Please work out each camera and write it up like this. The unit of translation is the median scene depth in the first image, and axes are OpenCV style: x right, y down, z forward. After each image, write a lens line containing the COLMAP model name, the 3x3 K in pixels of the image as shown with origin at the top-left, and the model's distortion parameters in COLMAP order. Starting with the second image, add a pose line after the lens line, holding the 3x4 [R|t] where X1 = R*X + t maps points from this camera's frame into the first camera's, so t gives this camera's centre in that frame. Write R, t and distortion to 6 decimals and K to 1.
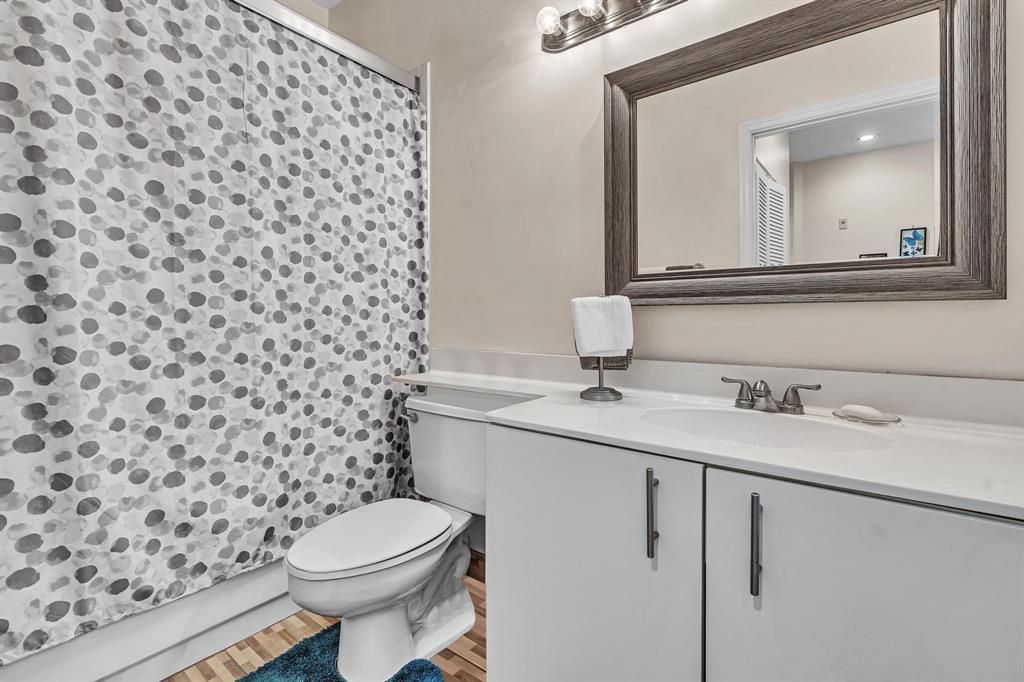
lens RADIAL K [[465.6, 0, 501.1], [0, 465.6, 322.9], [0, 0, 1]] dist [-0.011834, 0.003571]
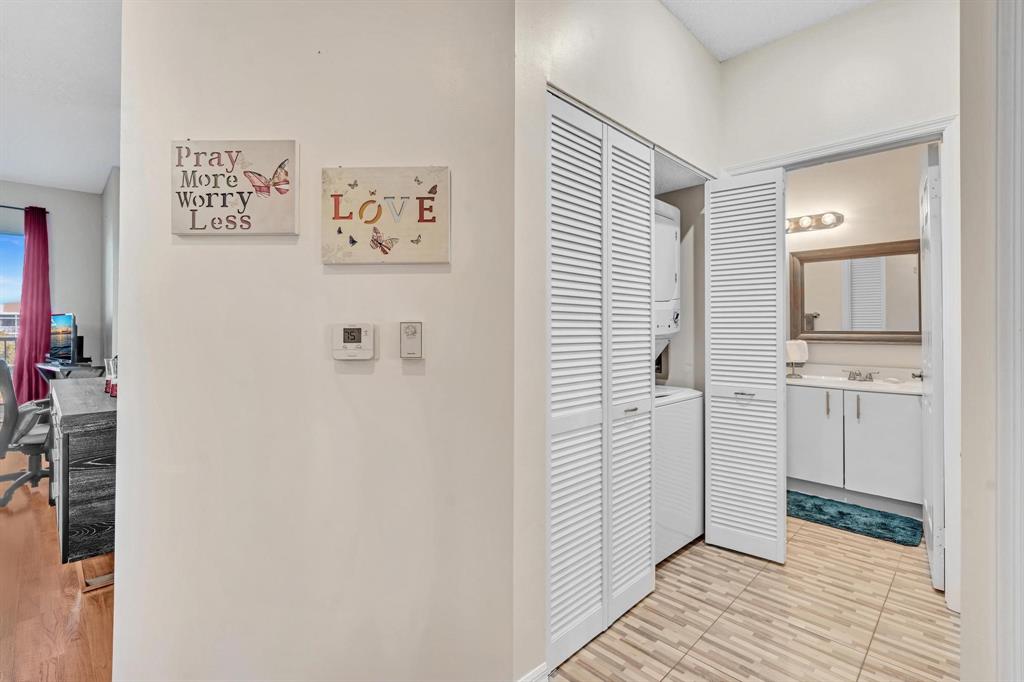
lens RADIAL K [[465.6, 0, 505.8], [0, 465.6, 322.2], [0, 0, 1]] dist [-0.011834, 0.003571]
pose [[0.992052, -0.004993, -0.125727, -0.949066], [0.003091, 0.999878, -0.015314, -0.107780], [0.125788, 0.014804, 0.991947, -1.625131]]
